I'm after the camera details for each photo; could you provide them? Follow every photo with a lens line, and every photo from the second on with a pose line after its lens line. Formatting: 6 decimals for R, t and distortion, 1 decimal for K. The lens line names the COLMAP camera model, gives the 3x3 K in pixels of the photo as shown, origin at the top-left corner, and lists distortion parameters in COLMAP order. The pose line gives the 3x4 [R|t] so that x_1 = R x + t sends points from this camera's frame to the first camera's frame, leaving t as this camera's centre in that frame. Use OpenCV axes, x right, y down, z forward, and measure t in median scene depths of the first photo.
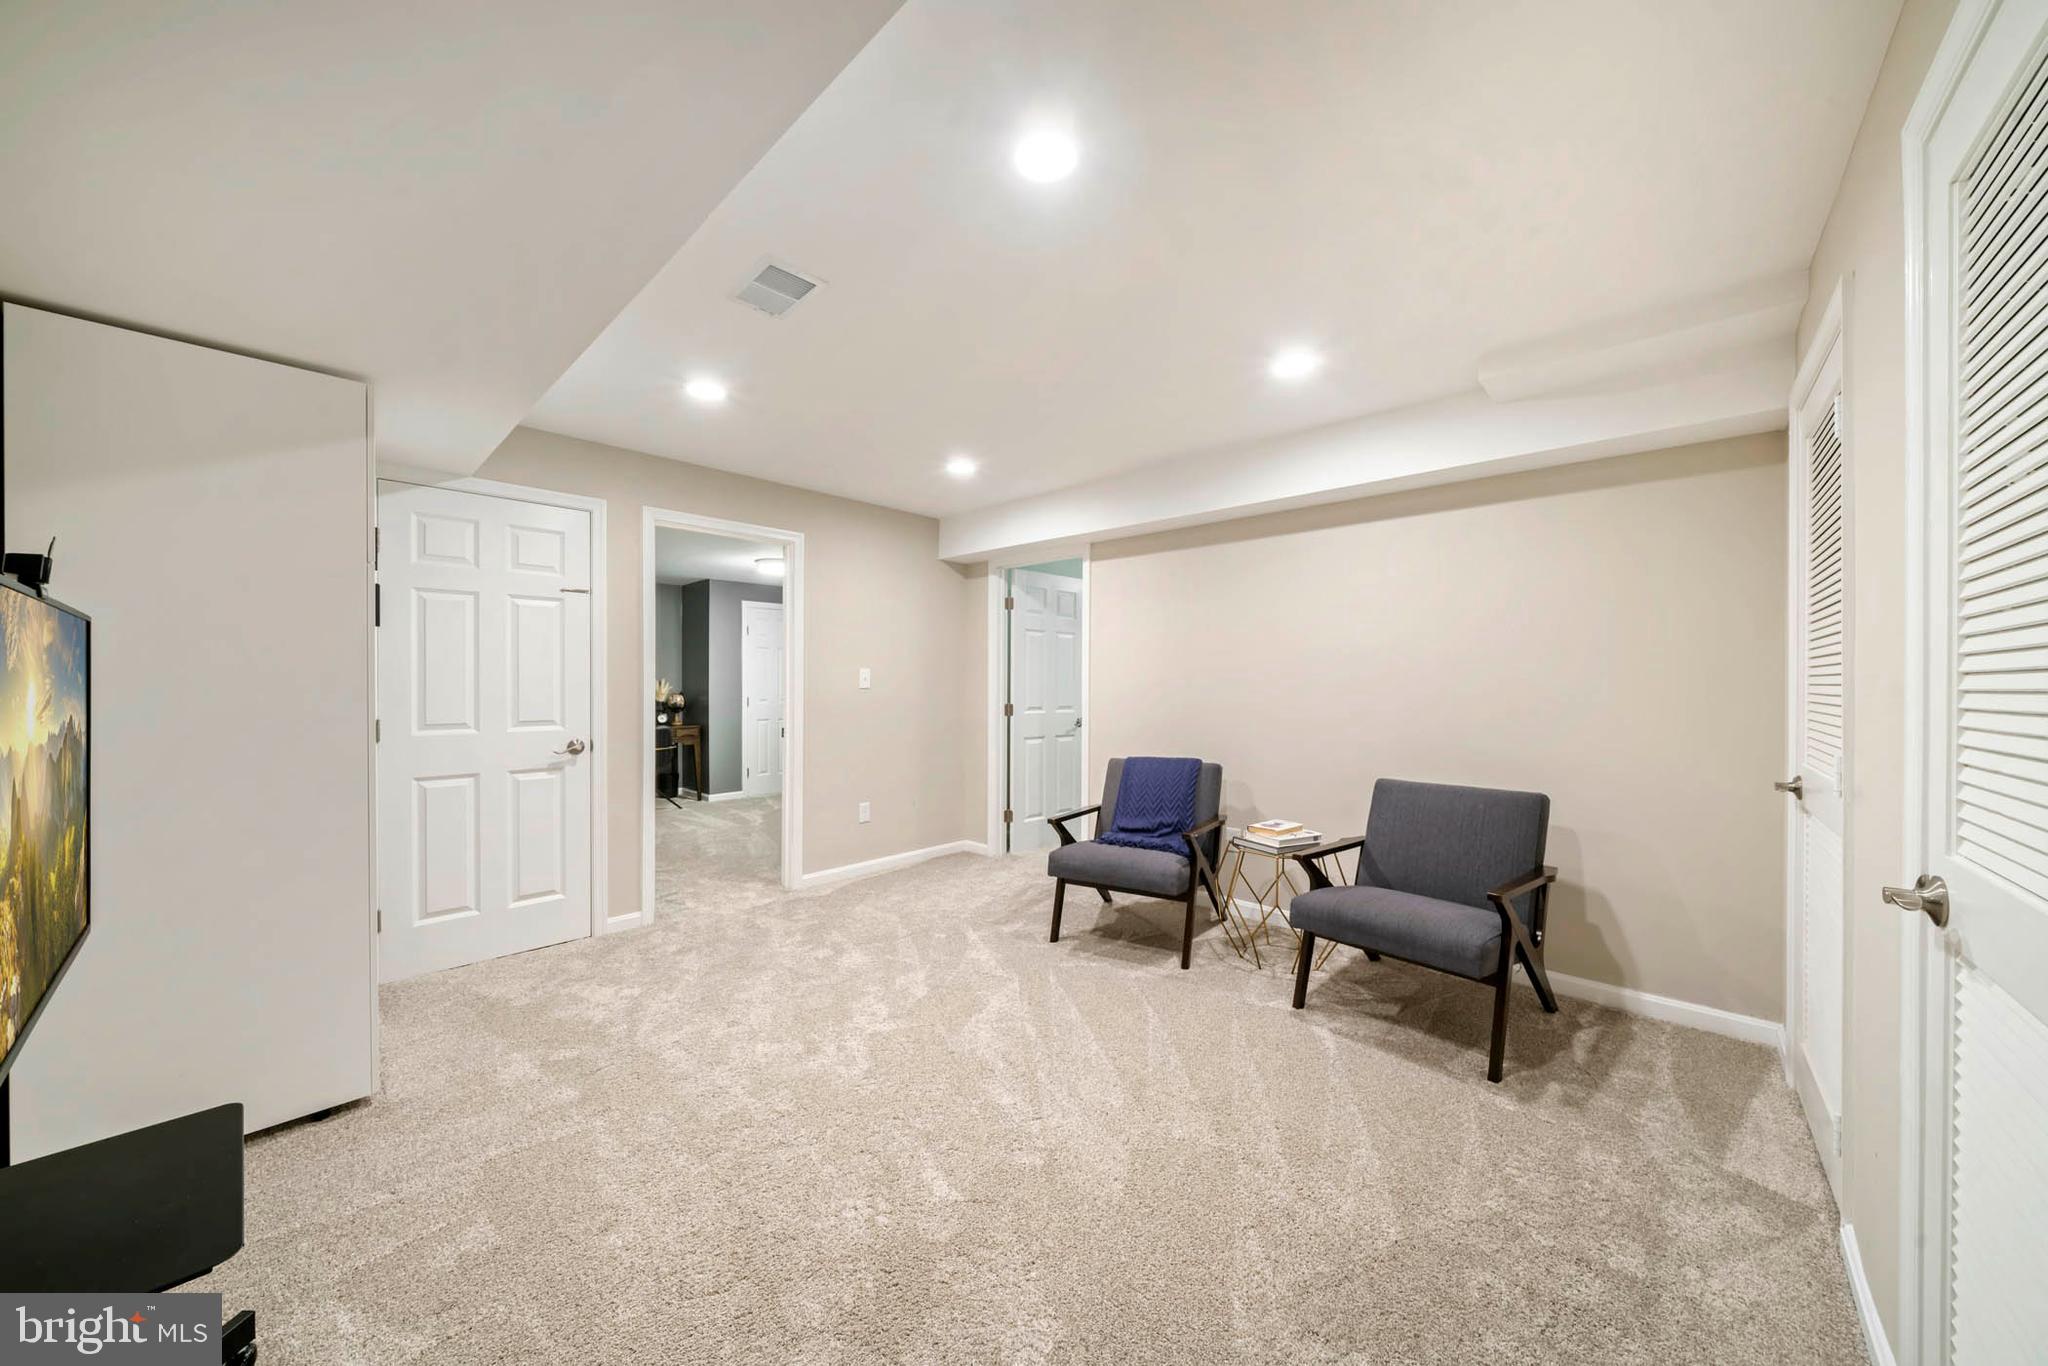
lens RADIAL K [[705.5, 0, 1018.8], [0, 705.5, 687.5], [0, 0, 1]] dist [-0.000481, -0.000017]
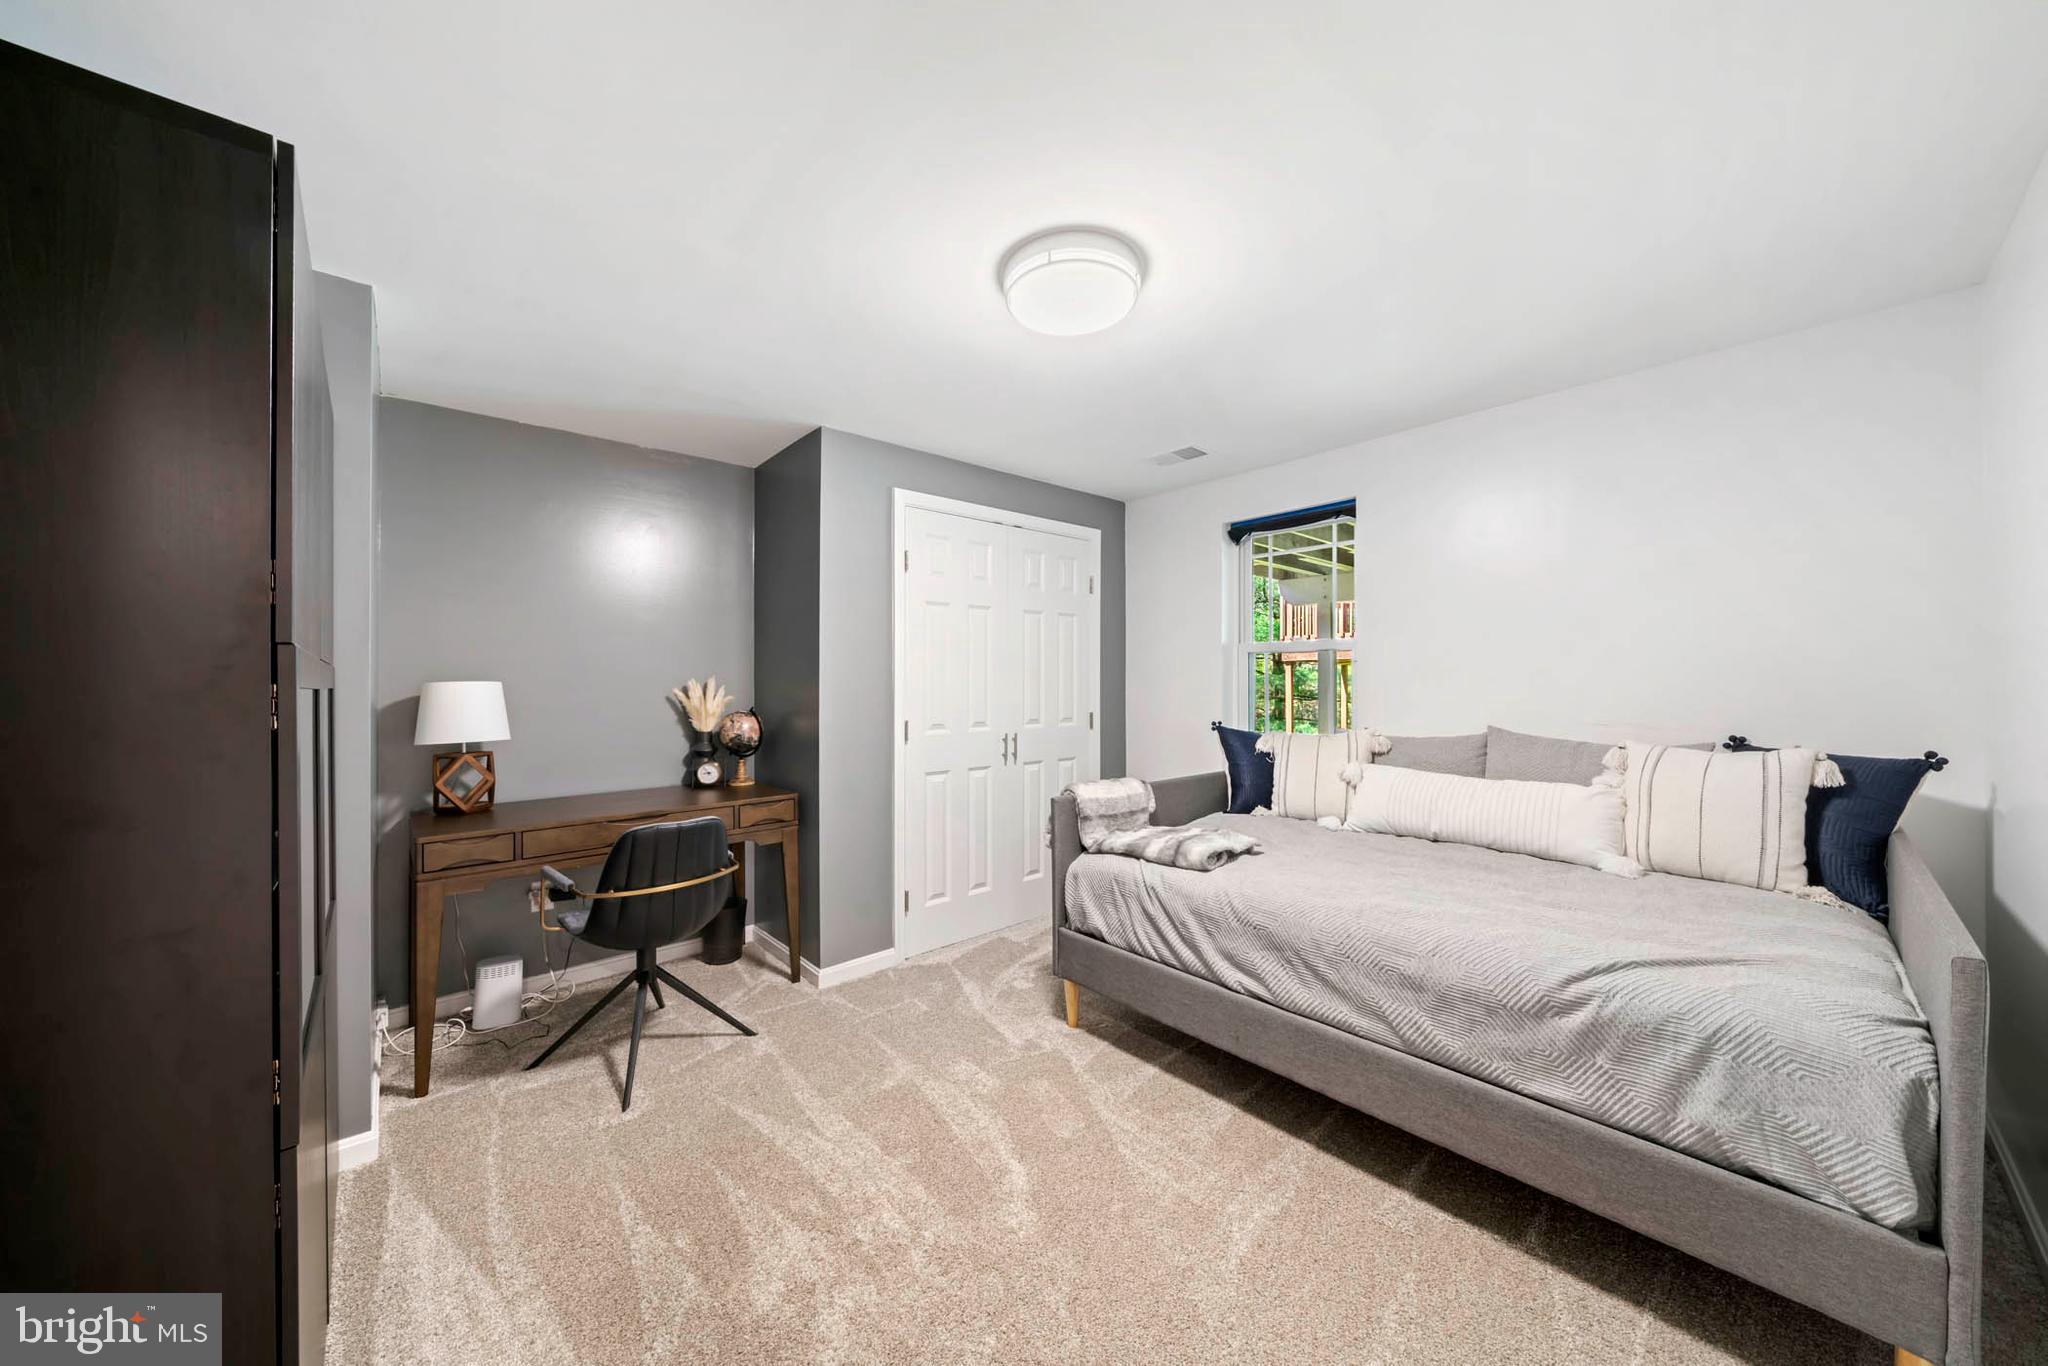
lens RADIAL K [[705.5, 0, 1026.3], [0, 705.5, 674.2], [0, 0, 1]] dist [-0.000481, -0.000017]
pose [[0.996804, 0.003535, -0.079813, -0.287045], [-0.003353, 0.999991, 0.002416, -0.015249], [0.079821, -0.002141, 0.996807, 0.603490]]
